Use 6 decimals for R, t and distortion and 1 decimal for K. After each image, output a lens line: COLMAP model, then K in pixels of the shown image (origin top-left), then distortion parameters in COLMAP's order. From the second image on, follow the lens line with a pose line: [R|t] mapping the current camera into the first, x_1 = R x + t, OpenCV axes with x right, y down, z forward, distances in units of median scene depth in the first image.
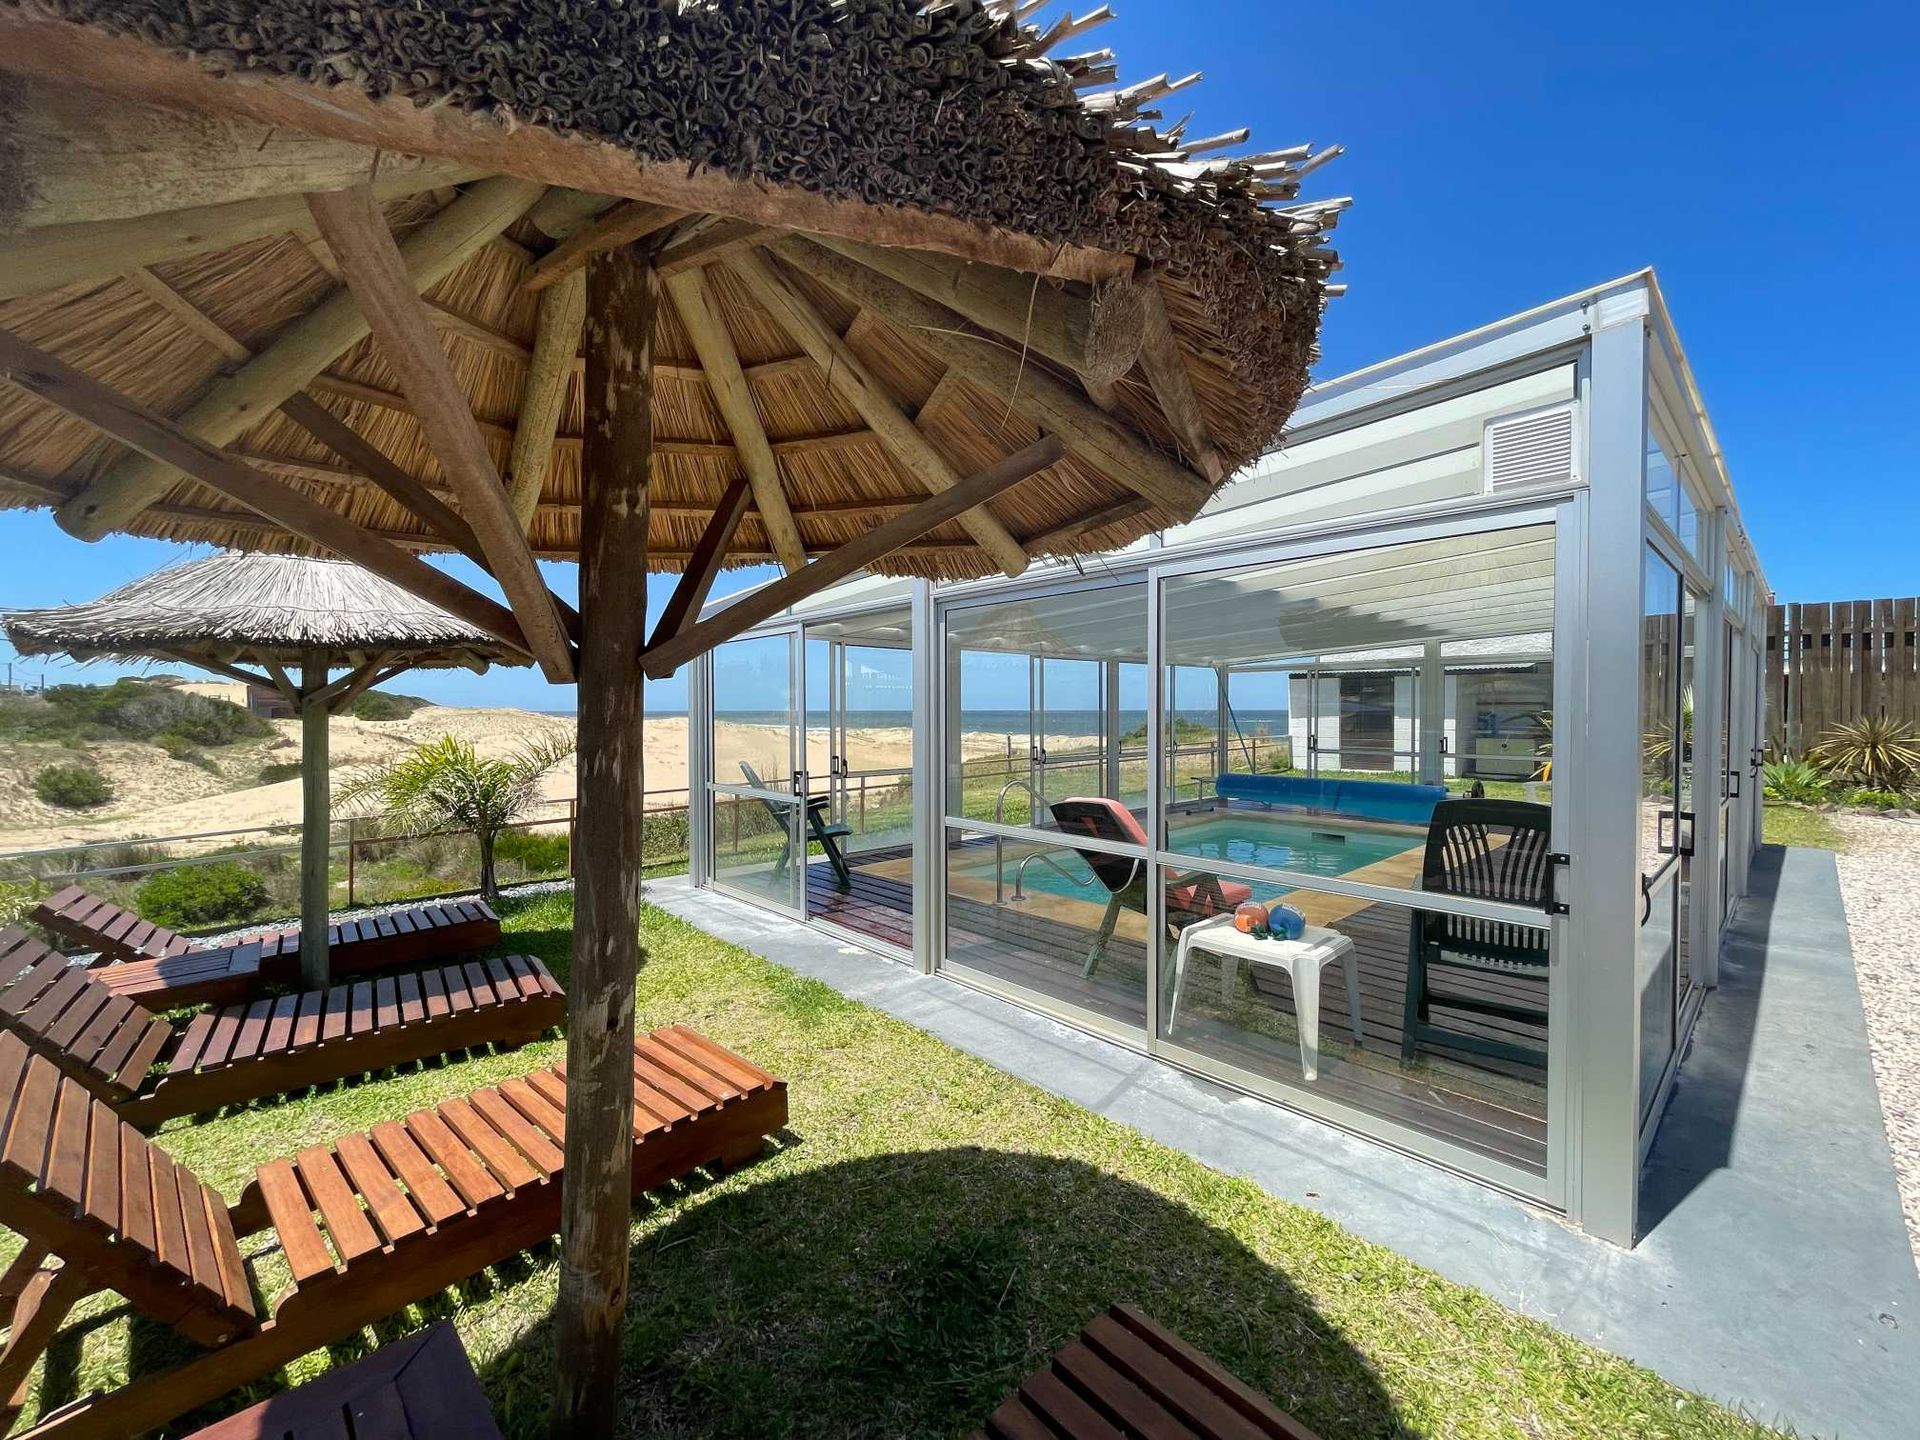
lens RADIAL K [[773.9, 0, 957.4], [0, 773.9, 719.5], [0, 0, 1]] dist [-0.003522, 0.000002]
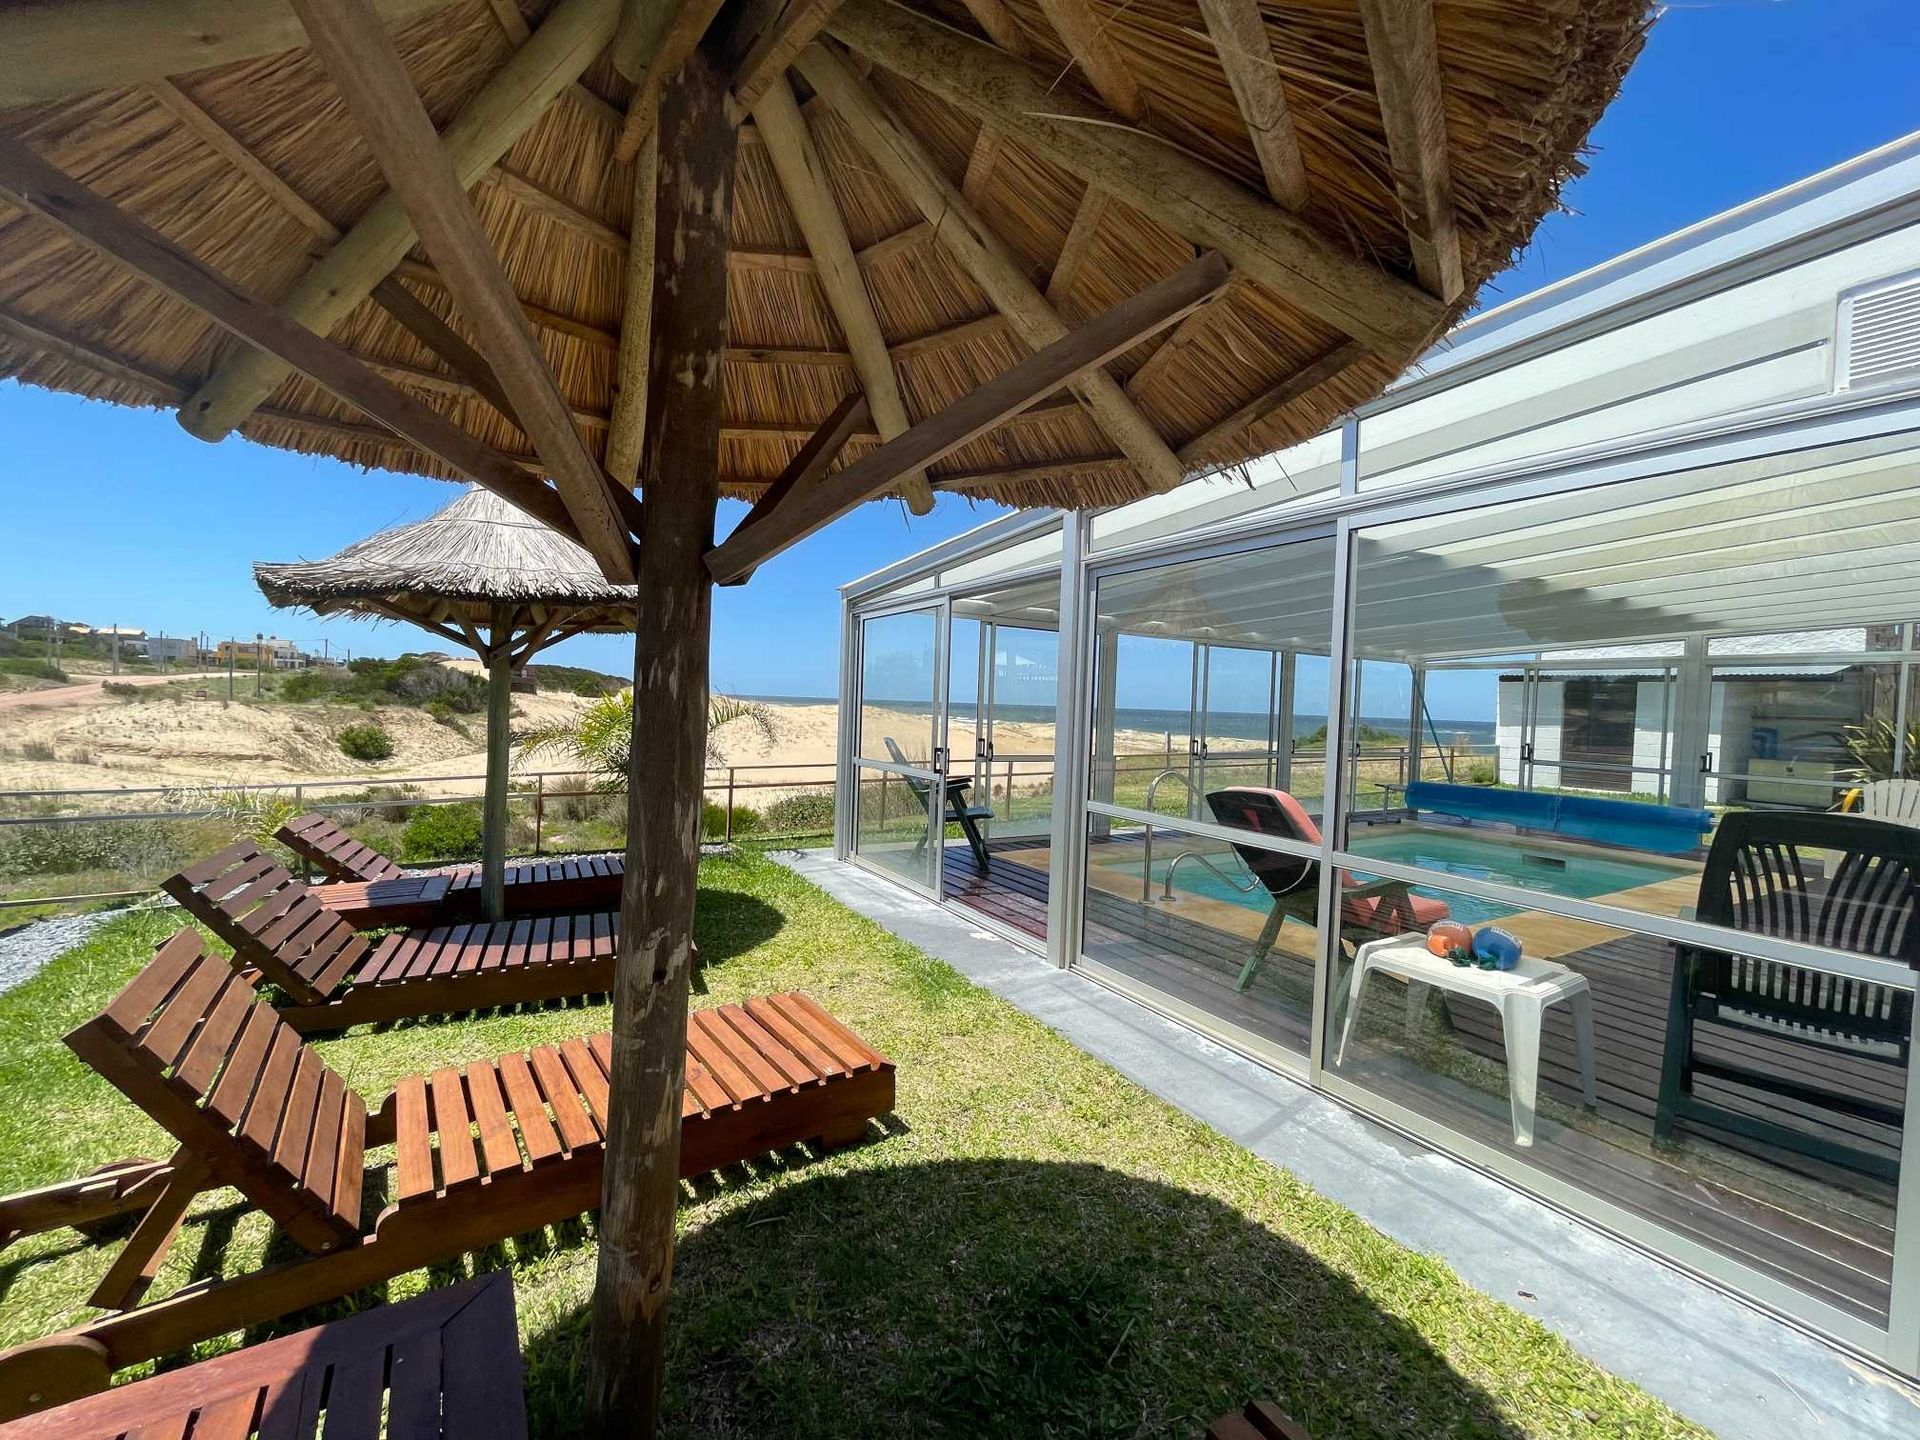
lens RADIAL K [[772.1, 0, 960.0], [0, 772.1, 720.0], [0, 0, 1]] dist [-0.003831, -0.000068]
pose [[0.979096, 0.041573, -0.199106, 0.022697], [-0.040272, 0.999133, 0.010581, 0.039556], [0.199373, -0.002341, 0.979921, 0.102003]]
